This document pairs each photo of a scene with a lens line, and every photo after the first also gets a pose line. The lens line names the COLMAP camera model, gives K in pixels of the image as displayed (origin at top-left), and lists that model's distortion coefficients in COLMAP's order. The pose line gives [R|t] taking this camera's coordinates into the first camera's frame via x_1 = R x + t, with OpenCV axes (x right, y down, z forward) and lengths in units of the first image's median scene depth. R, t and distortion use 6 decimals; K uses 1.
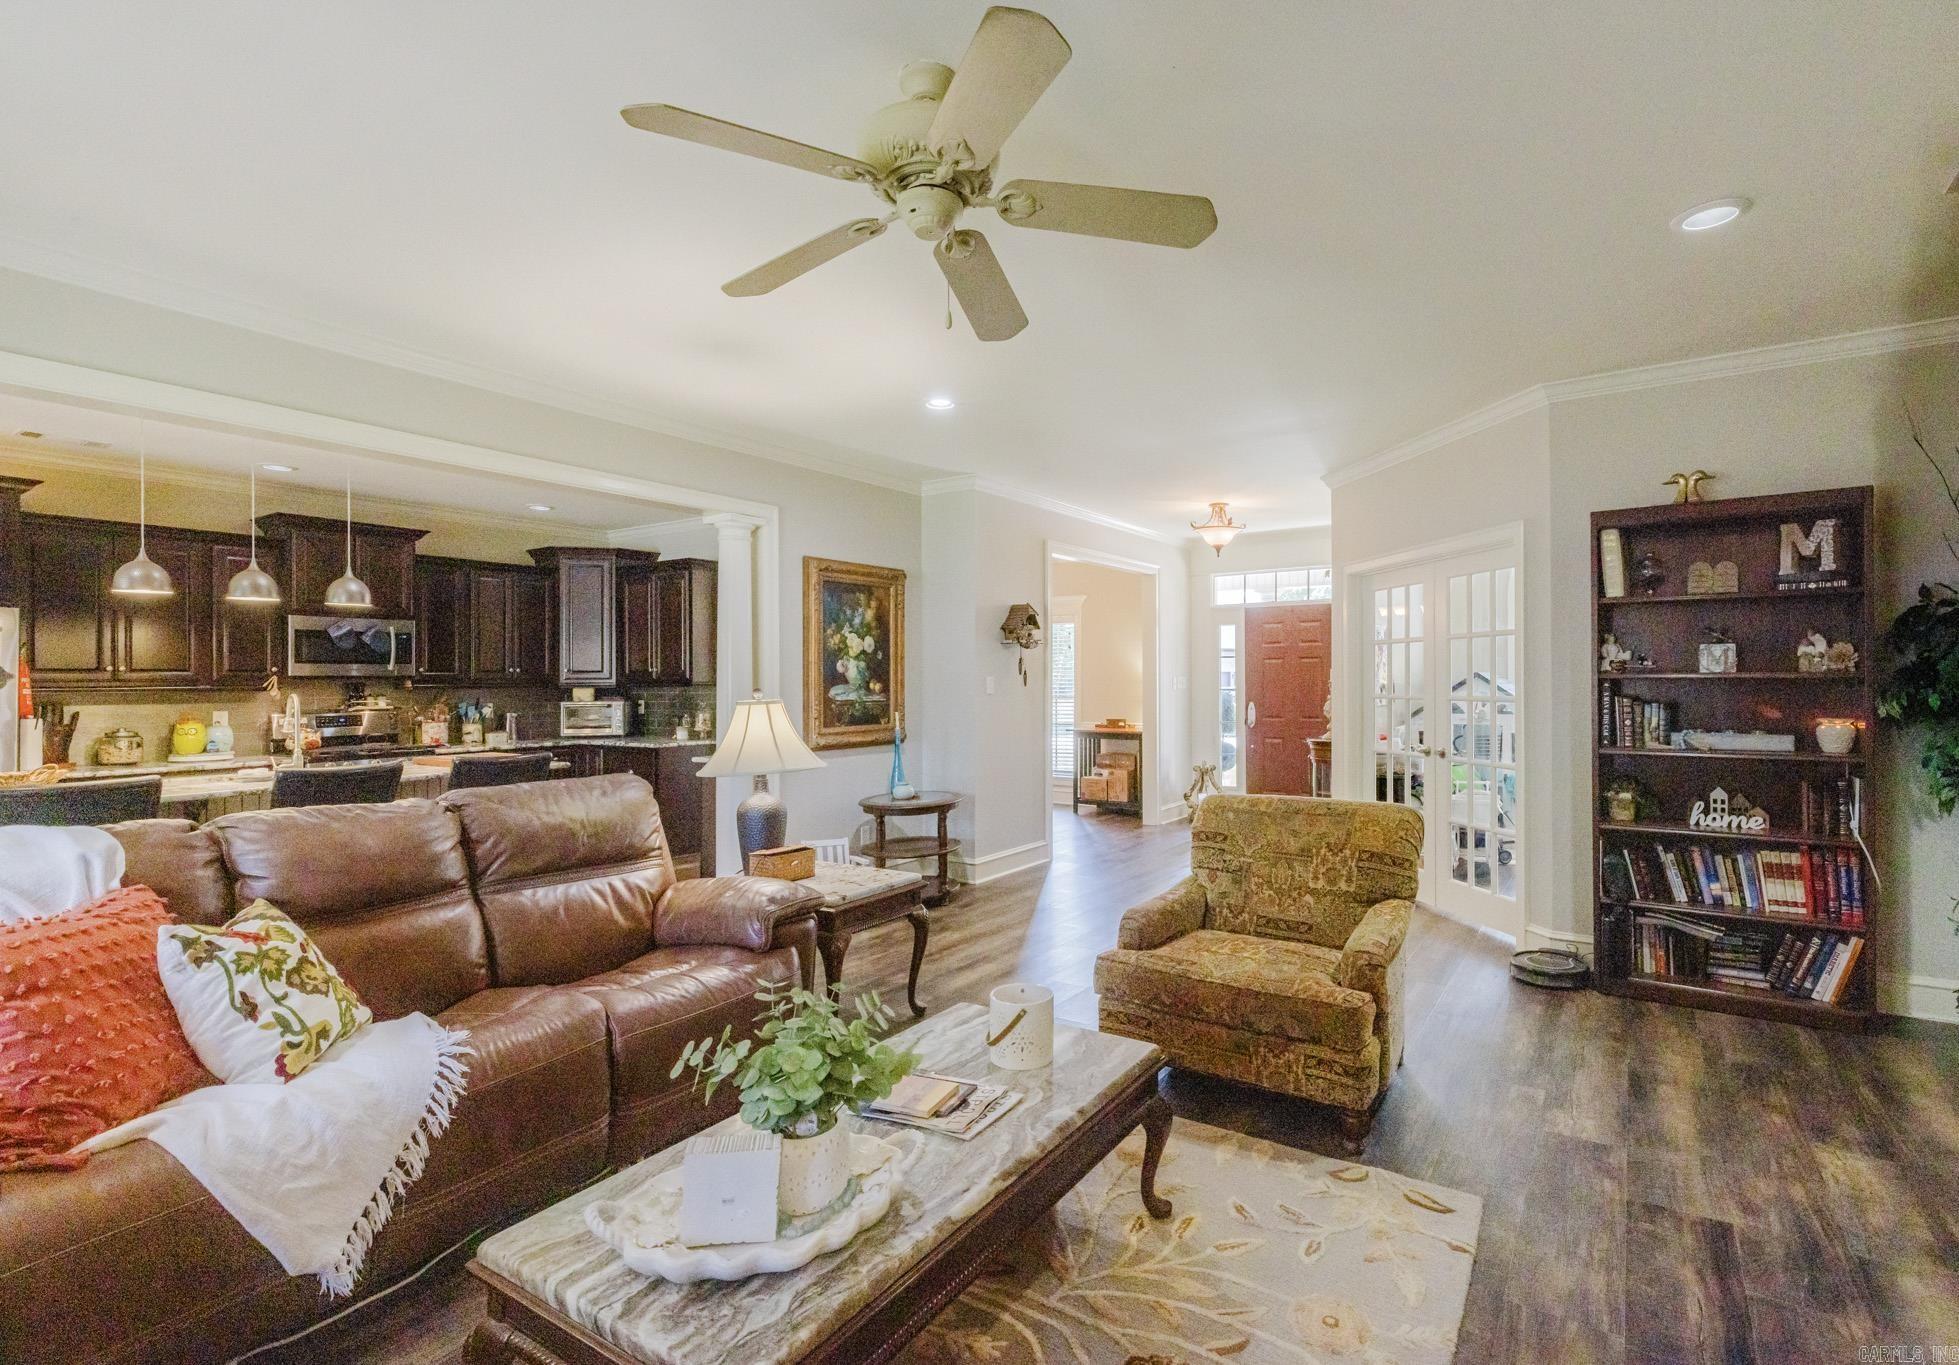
lens RADIAL K [[949.5, 0, 982.5], [0, 949.5, 681.9], [0, 0, 1]] dist [-0.003500, -0.000453]
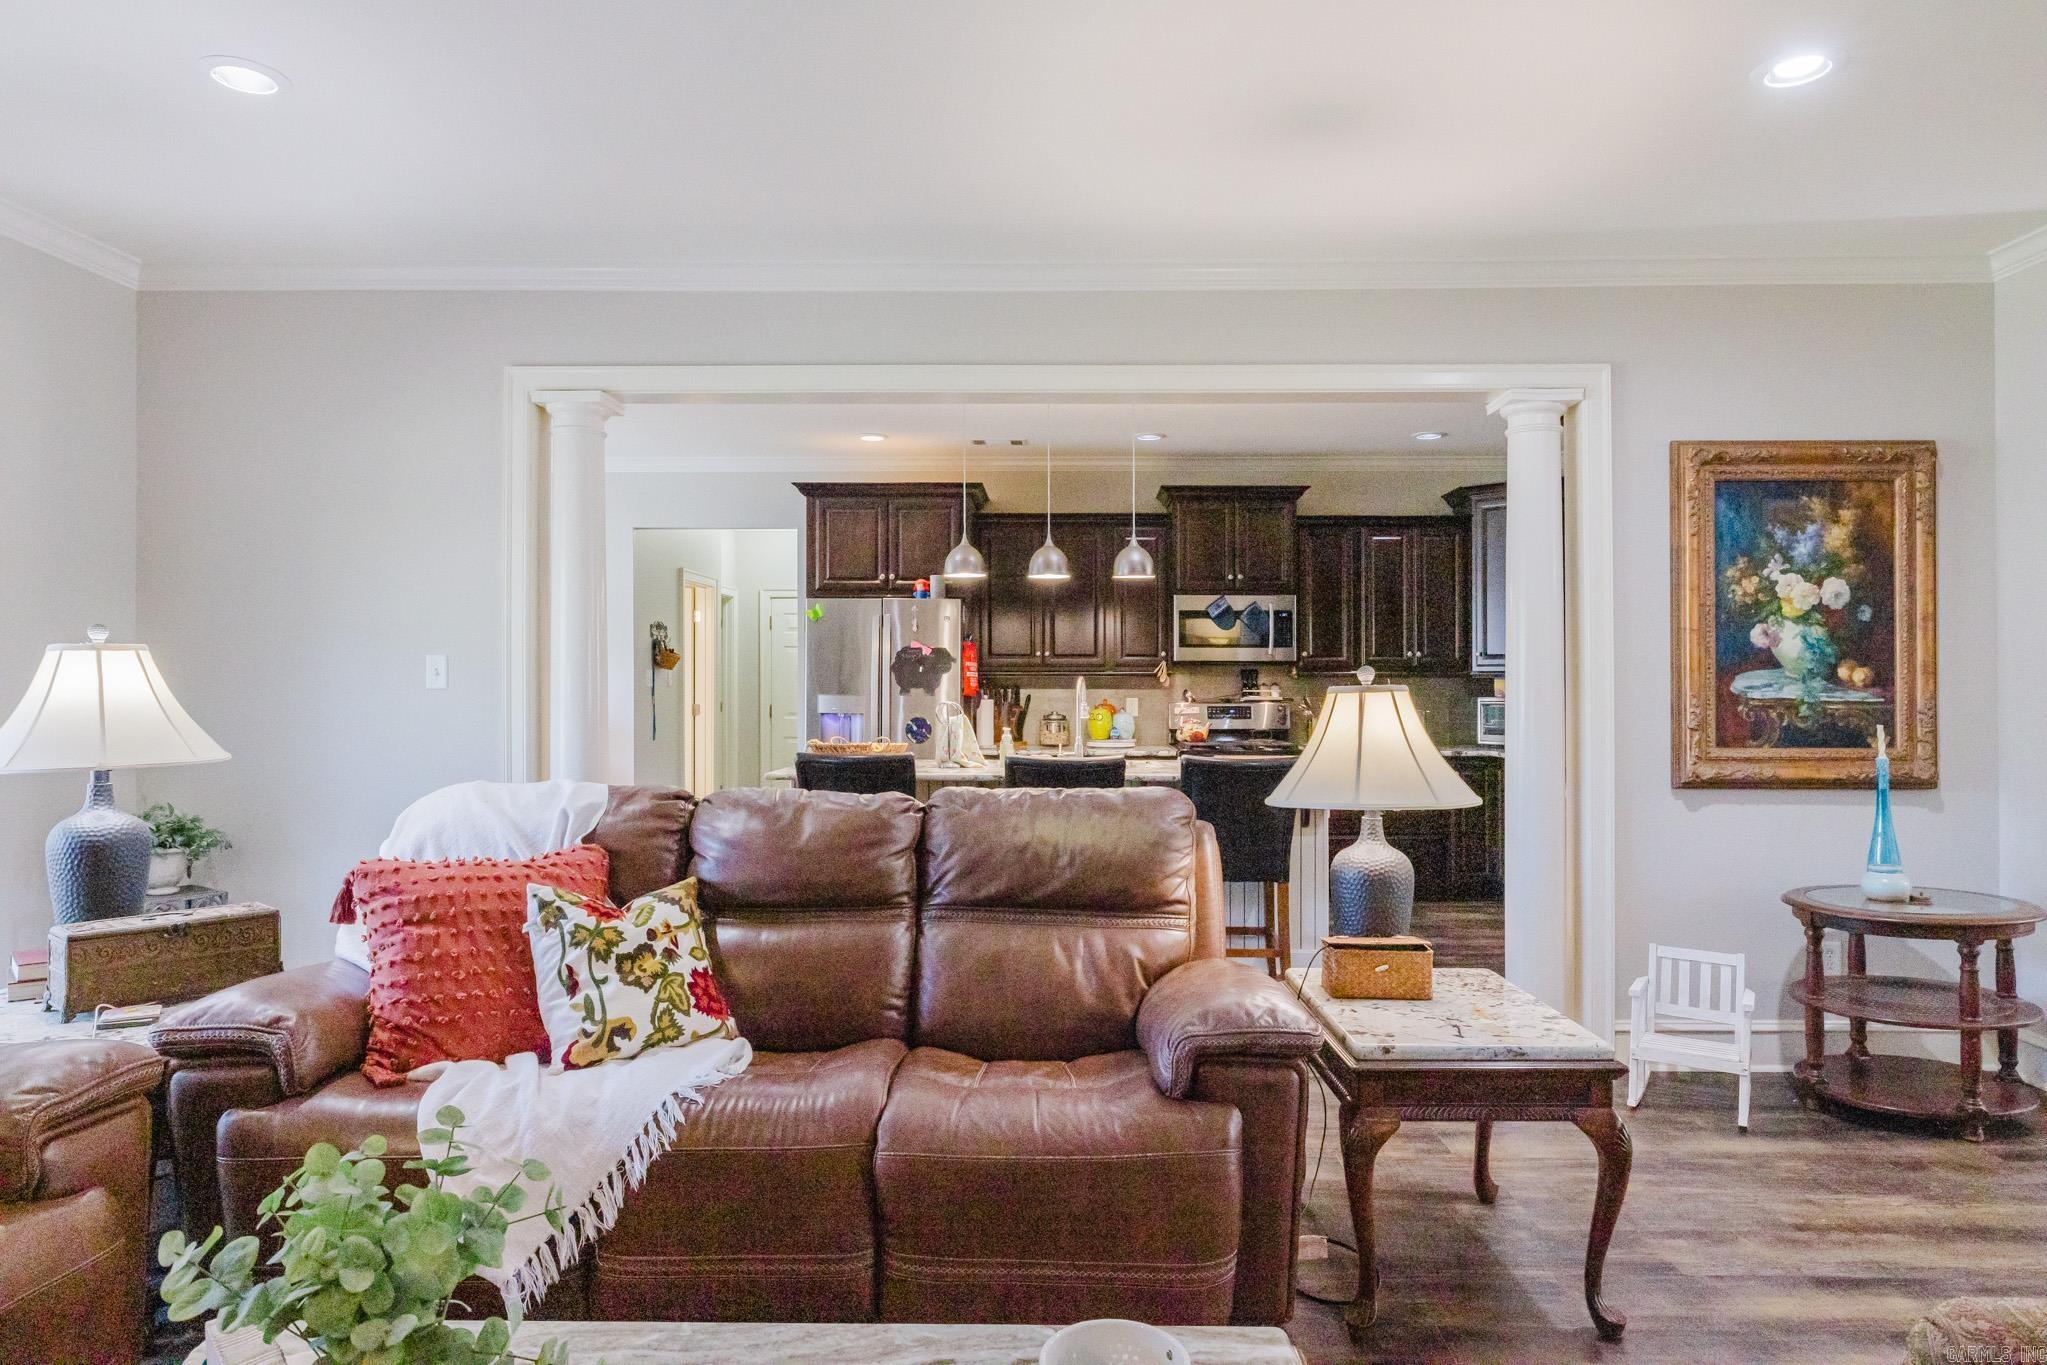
lens RADIAL K [[1203.8, 0, 1026.1], [0, 1203.8, 653.1], [0, 0, 1]] dist [-0.002473, 0.000421]
pose [[0.538253, -0.009922, -0.842725, 0.204953], [-0.008883, 0.999808, -0.017446, 0.009217], [0.842737, 0.016876, 0.538062, 0.286057]]
